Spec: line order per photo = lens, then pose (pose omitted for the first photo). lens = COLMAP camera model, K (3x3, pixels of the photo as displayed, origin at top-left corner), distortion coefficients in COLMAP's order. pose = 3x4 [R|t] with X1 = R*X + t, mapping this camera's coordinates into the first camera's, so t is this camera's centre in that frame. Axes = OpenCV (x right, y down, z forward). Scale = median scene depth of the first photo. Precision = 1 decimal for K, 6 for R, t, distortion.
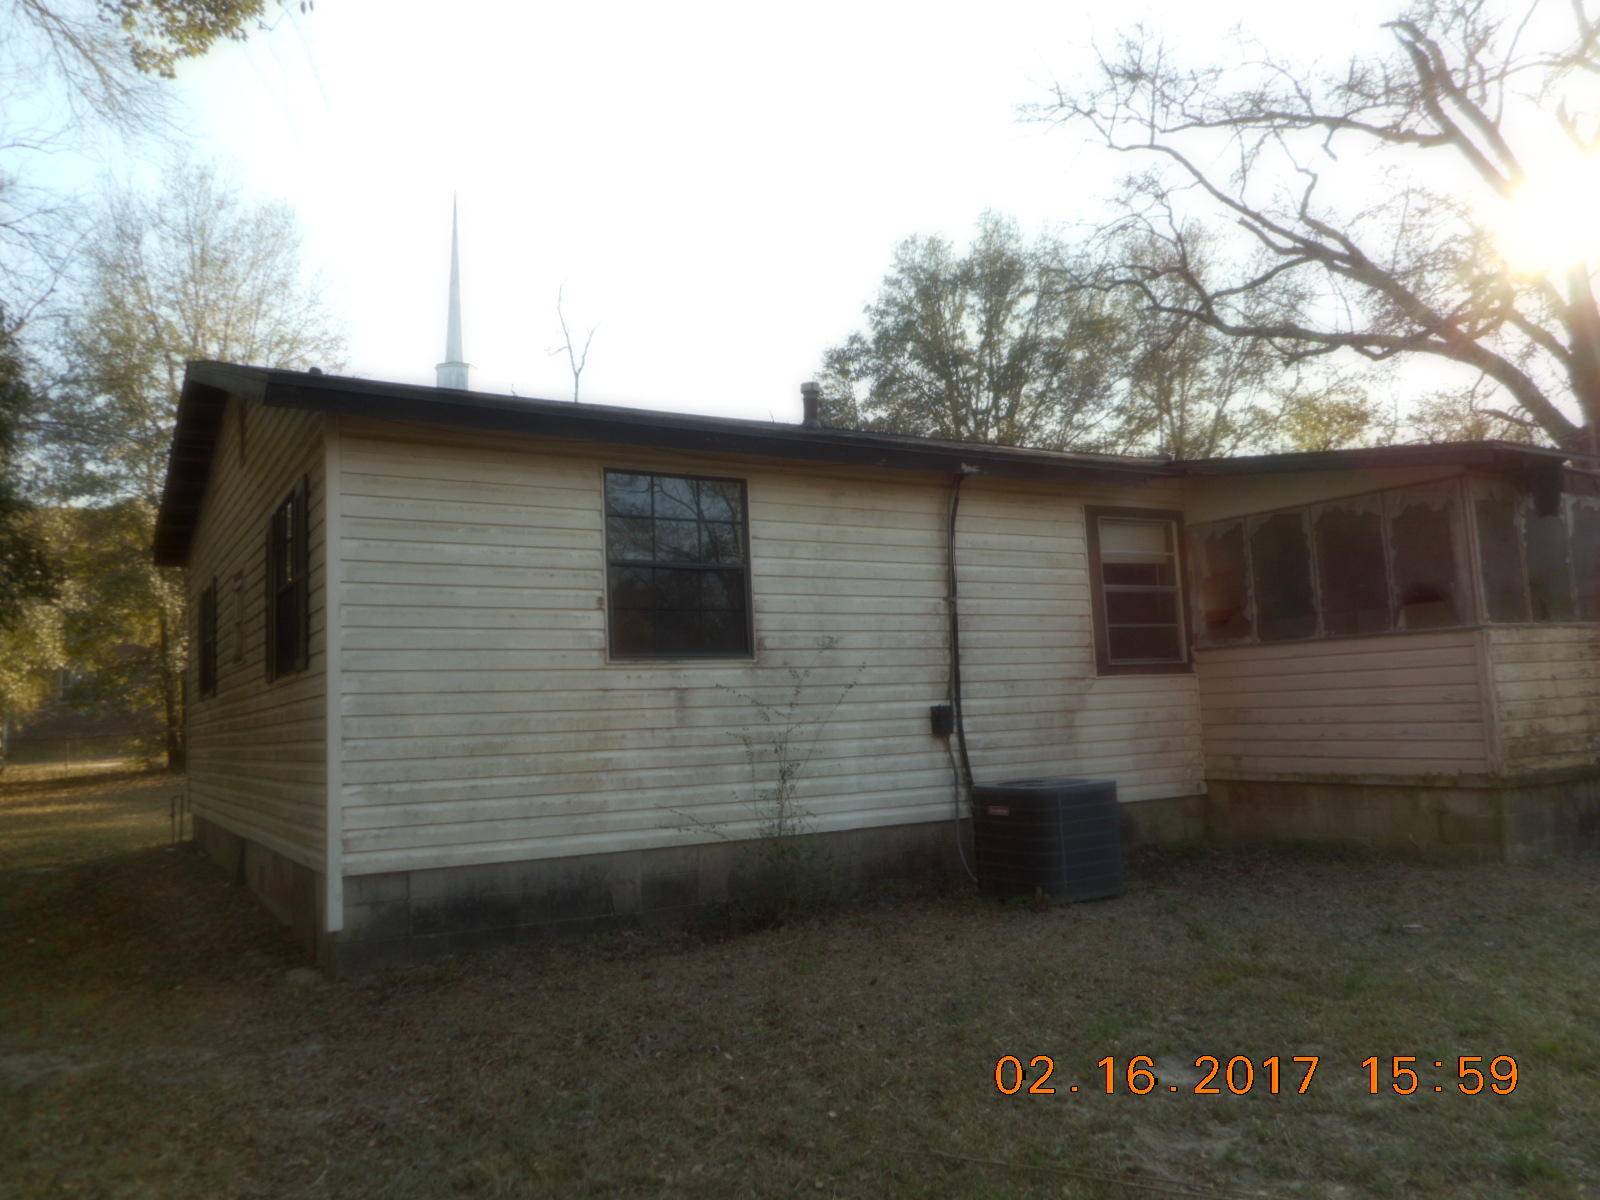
lens RADIAL K [[1212.7, 0, 800.0], [0, 1212.7, 600.0], [0, 0, 1]] dist [-0.006735, -0.003850]
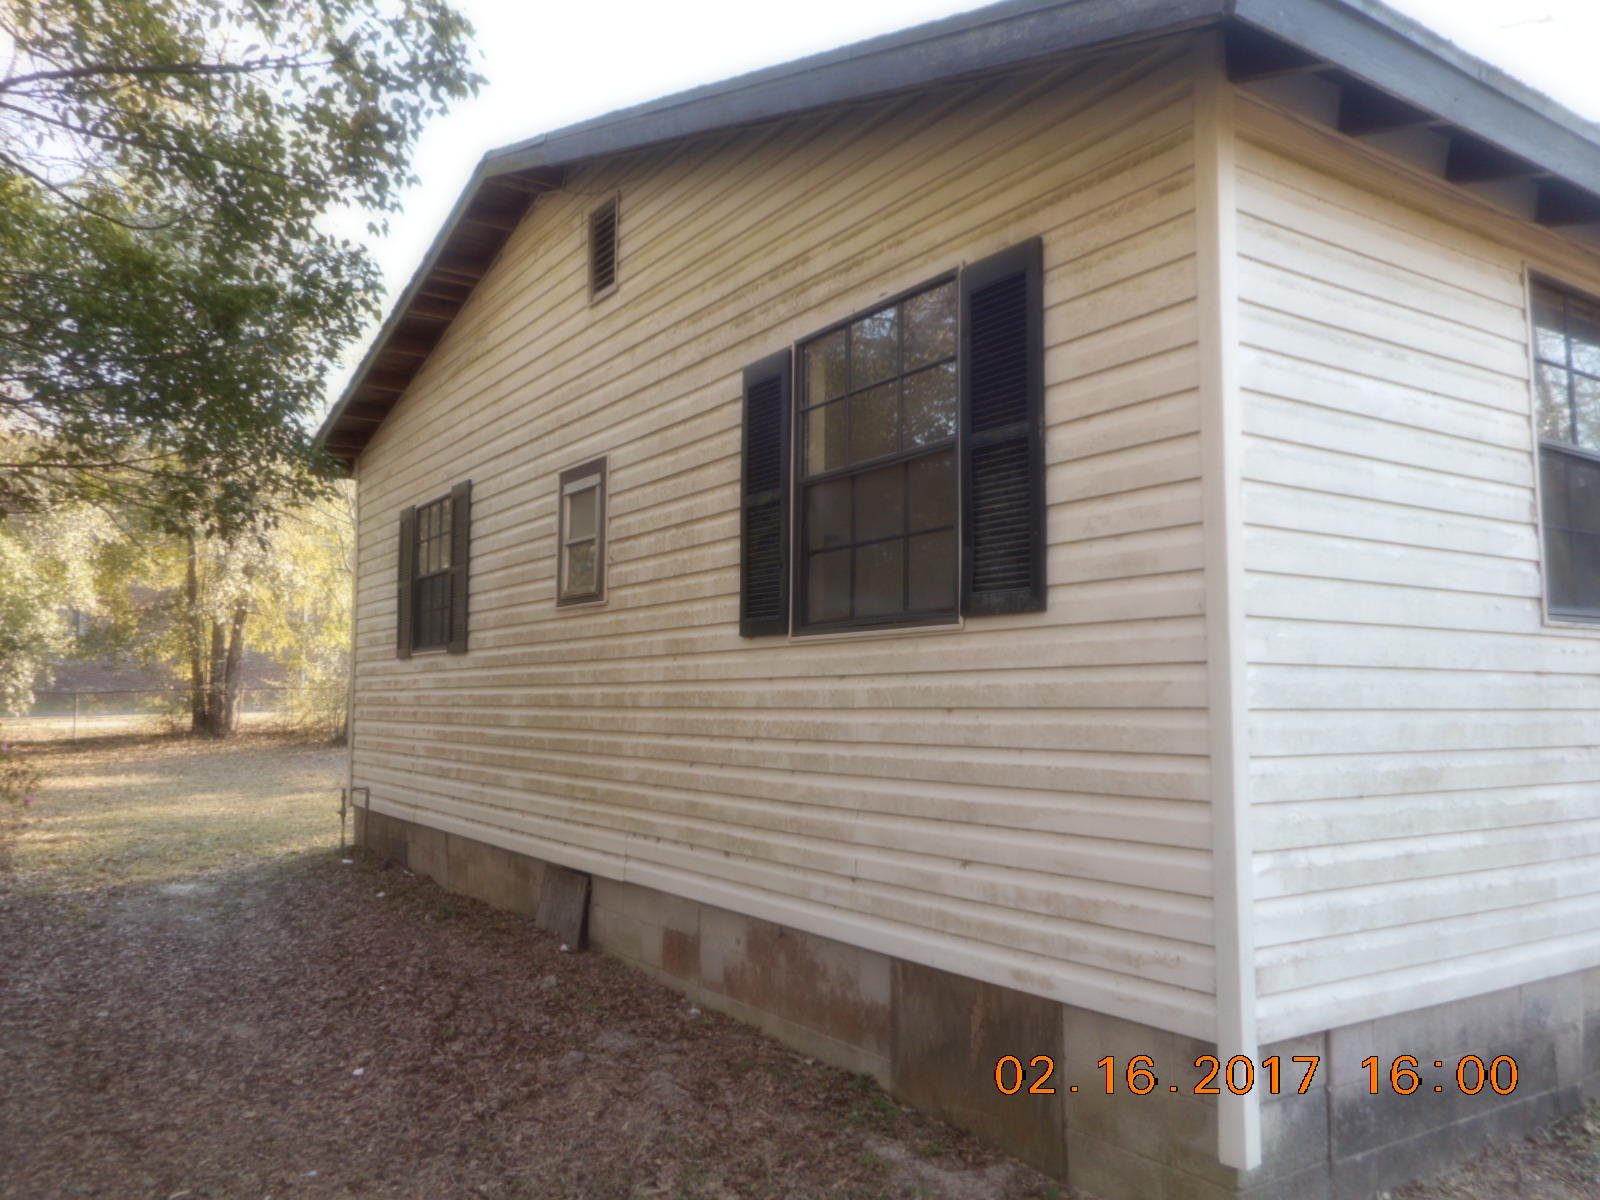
lens RADIAL K [[1183.1, 0, 800.0], [0, 1183.1, 600.0], [0, 0, 1]] dist [-0.003394, -0.004105]
pose [[0.997438, 0.044352, 0.056133, -0.526687], [-0.045206, 0.998879, 0.014044, 0.049278], [-0.055447, -0.016545, 0.998325, 0.494849]]
